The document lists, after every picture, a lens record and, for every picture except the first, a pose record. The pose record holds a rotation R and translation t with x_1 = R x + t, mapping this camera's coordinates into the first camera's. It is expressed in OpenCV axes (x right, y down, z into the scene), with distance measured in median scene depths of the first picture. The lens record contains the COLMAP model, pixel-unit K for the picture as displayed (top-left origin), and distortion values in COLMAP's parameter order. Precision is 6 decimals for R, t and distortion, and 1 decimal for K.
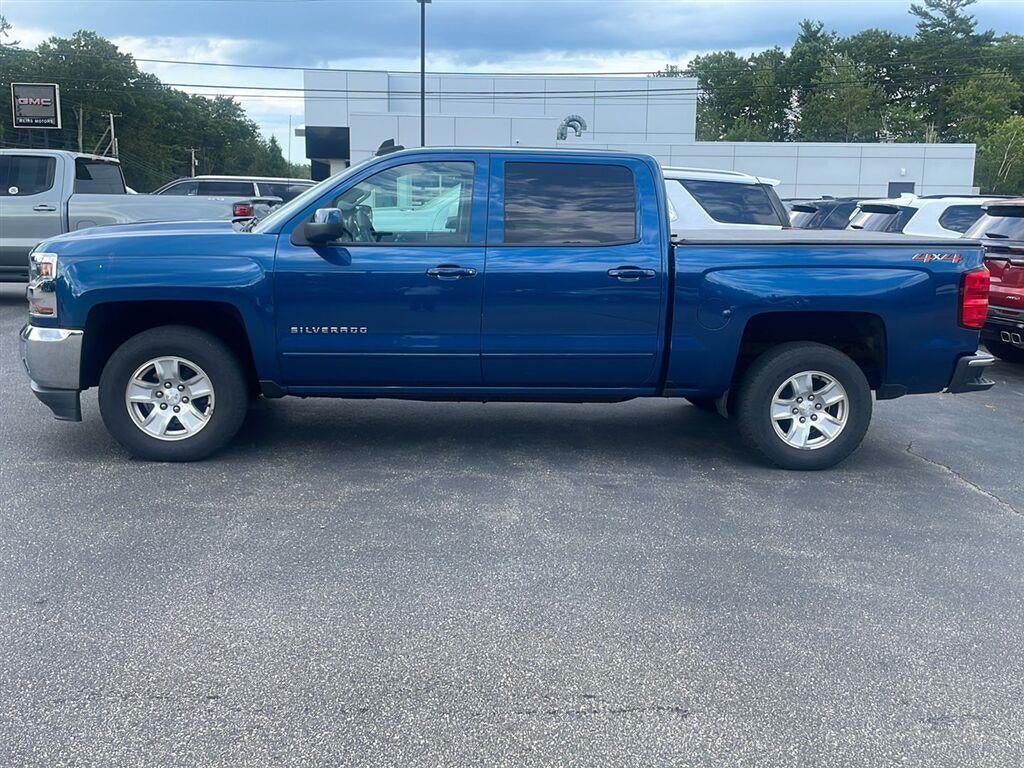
lens RADIAL K [[1007.6, 0, 520.8], [0, 1007.6, 377.3], [0, 0, 1]] dist [0.037361, 0.000000]
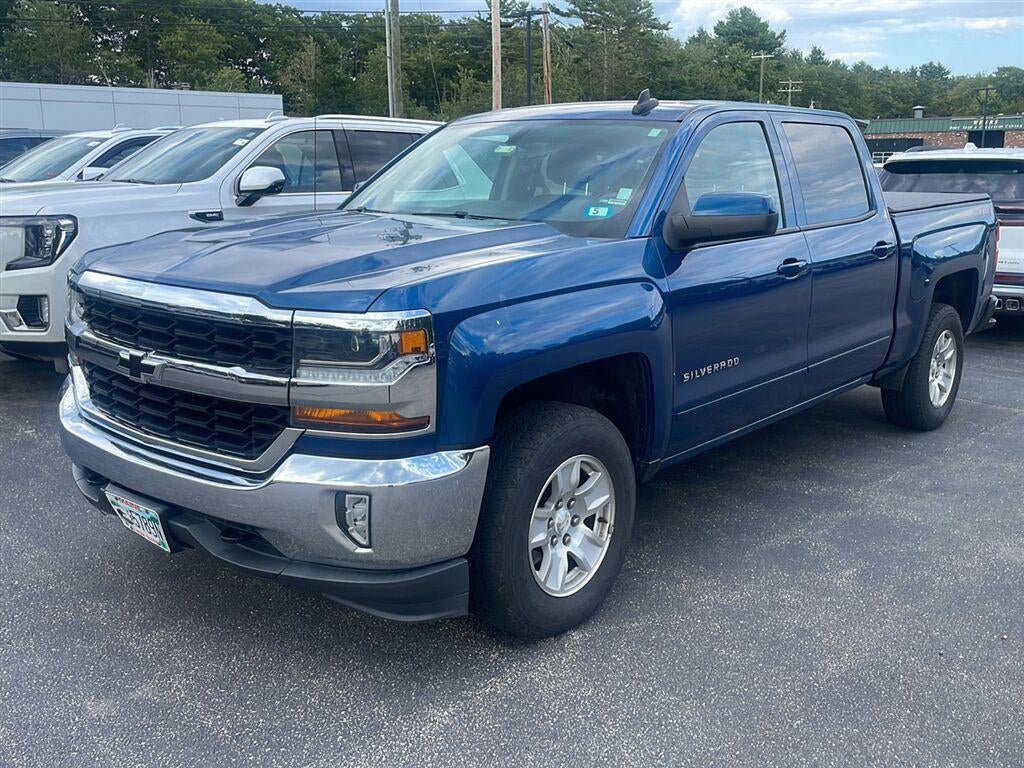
lens RADIAL K [[1007.6, 0, 535.8], [0, 1007.6, 351.7], [0, 0, 1]] dist [0.037361, 0.000000]
pose [[0.719508, -0.153660, 0.677272, -0.741199], [0.135941, 0.987512, 0.079629, -0.128971], [-0.681049, 0.034775, 0.731411, 0.571735]]
